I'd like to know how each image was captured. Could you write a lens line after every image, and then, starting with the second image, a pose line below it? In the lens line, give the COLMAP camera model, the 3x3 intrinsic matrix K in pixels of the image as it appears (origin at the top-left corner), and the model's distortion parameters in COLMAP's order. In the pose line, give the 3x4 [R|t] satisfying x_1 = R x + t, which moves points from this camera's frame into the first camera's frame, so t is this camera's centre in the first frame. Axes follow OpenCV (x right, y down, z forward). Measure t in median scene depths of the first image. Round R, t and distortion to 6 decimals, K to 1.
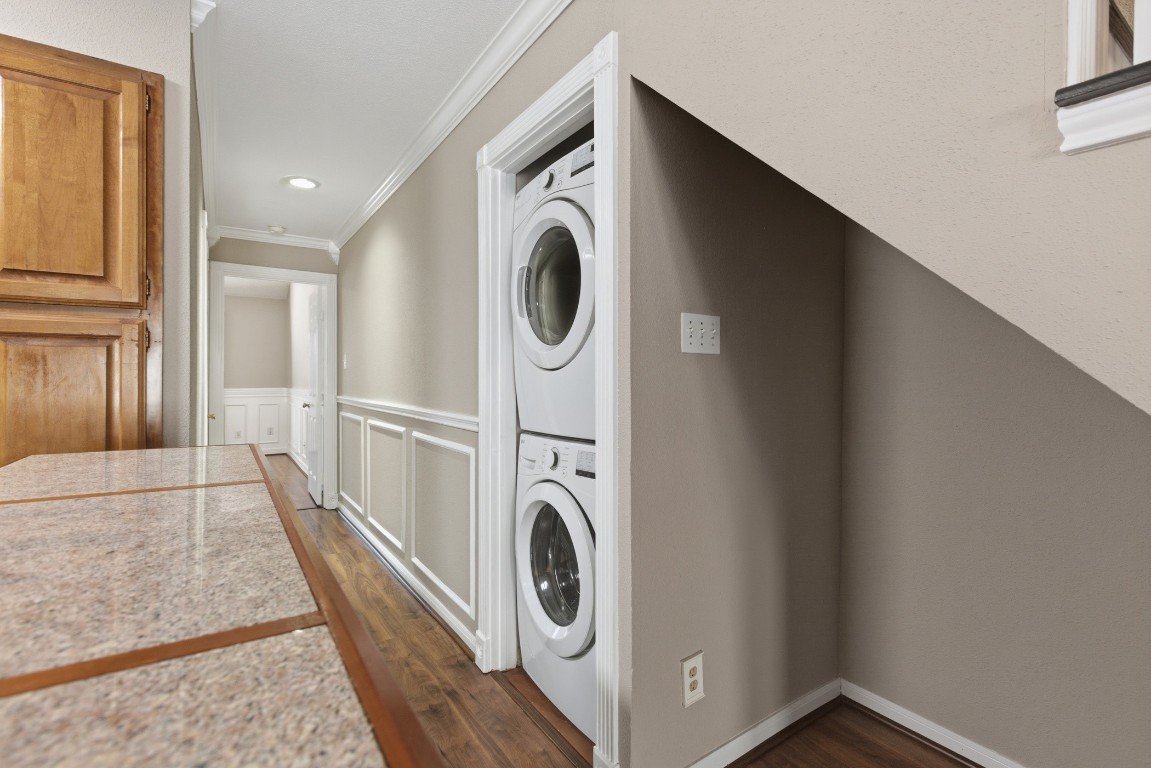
lens RADIAL K [[518.6, 0, 575.5], [0, 518.6, 384.0], [0, 0, 1]] dist [-0.000946, 0.000613]
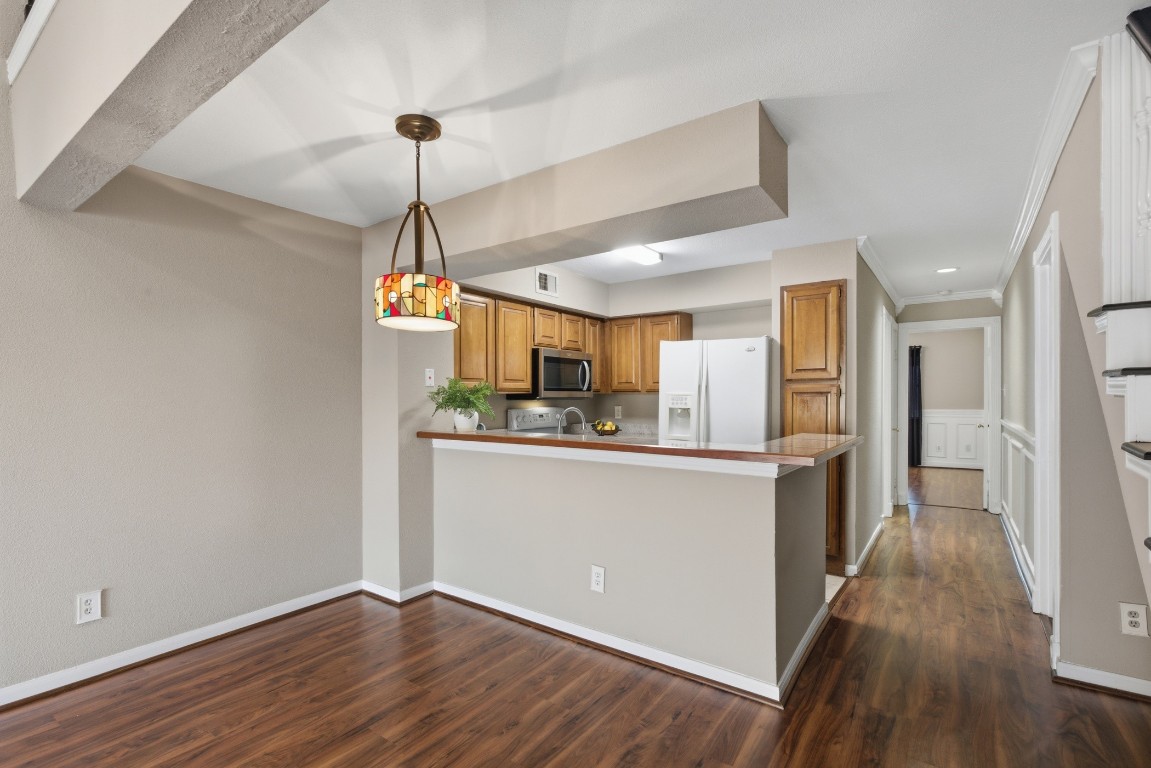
lens RADIAL K [[534.8, 0, 576.5], [0, 534.8, 401.9], [0, 0, 1]] dist [-0.003075, 0.000627]
pose [[0.339771, 0.003228, -0.940503, 1.045019], [-0.001961, 0.999994, 0.002724, -0.047809], [0.940506, 0.000919, 0.339775, -0.946366]]
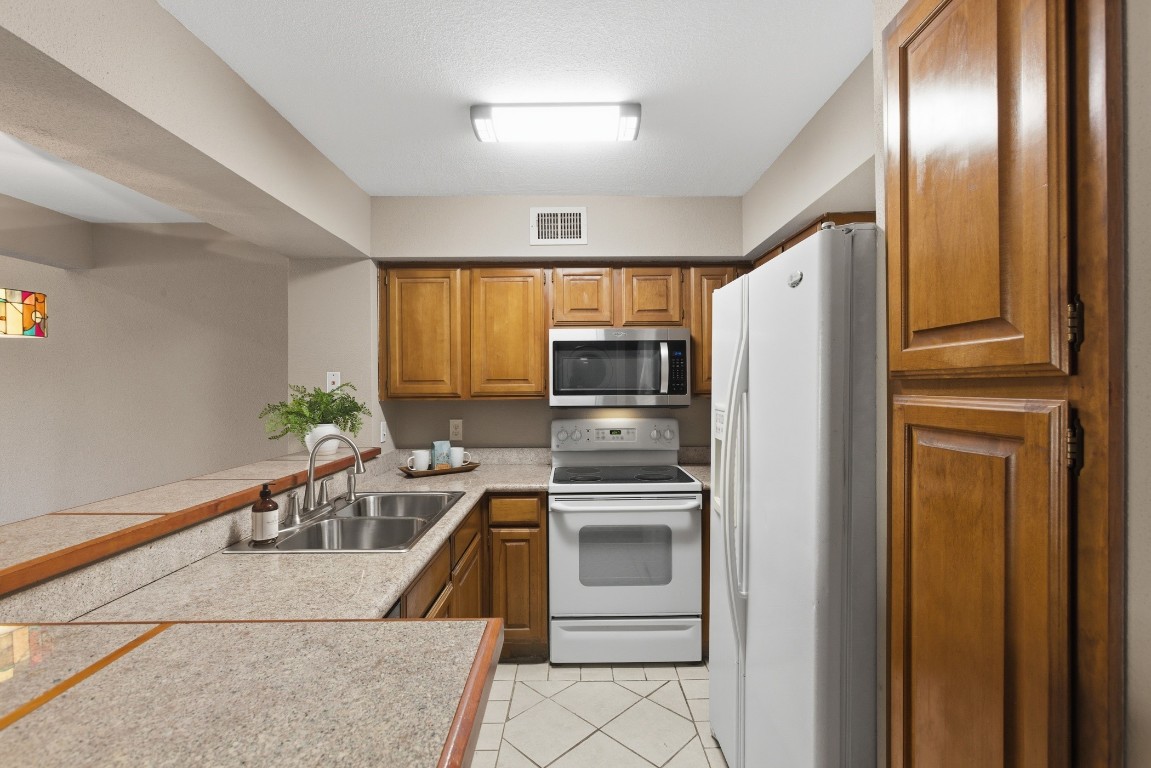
lens RADIAL K [[517.3, 0, 571.6], [0, 517.3, 385.0], [0, 0, 1]] dist [-0.015636, 0.010907]
pose [[-0.566988, 0.000687, -0.823725, -0.272585], [-0.000604, 0.999999, 0.001250, -0.136668], [0.823726, 0.001206, -0.566987, 0.903922]]
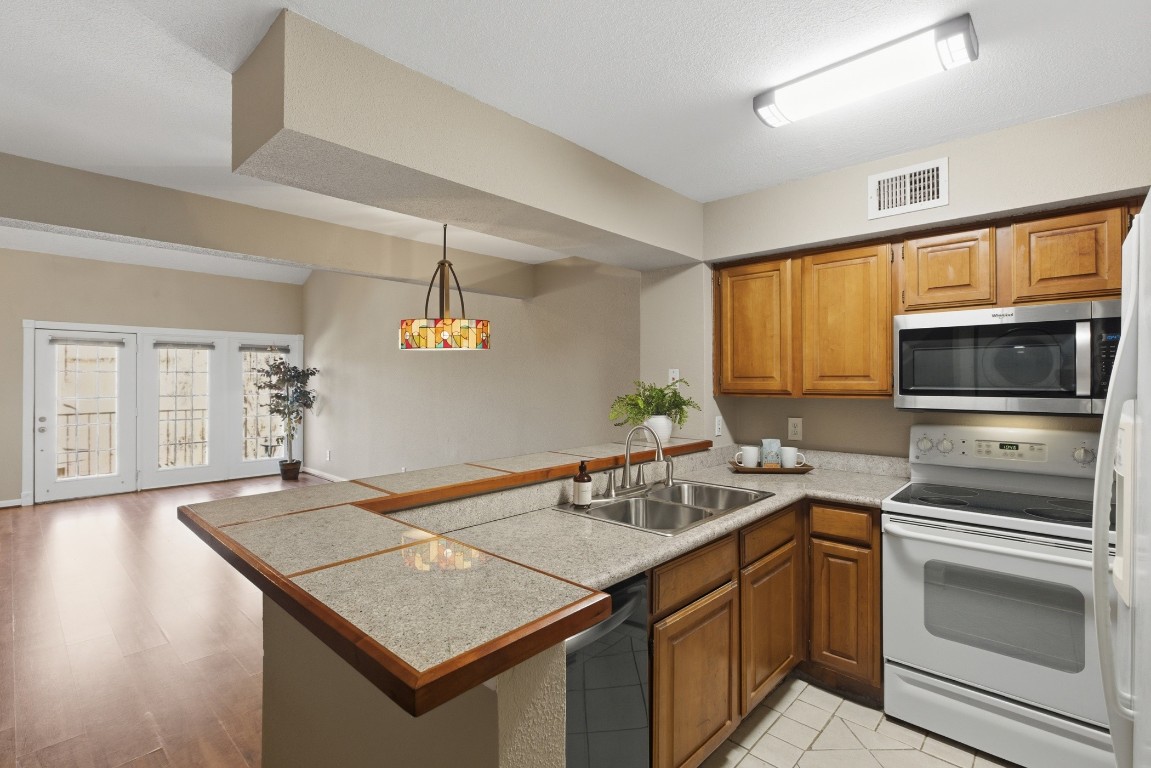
lens RADIAL K [[525.0, 0, 578.4], [0, 525.0, 379.1], [0, 0, 1]] dist [-0.003390, 0.000204]
pose [[-0.975964, -0.002269, -0.217918, -0.476245], [-0.003110, 0.999989, 0.003518, -0.146450], [0.217908, 0.004112, -0.975961, 1.104268]]
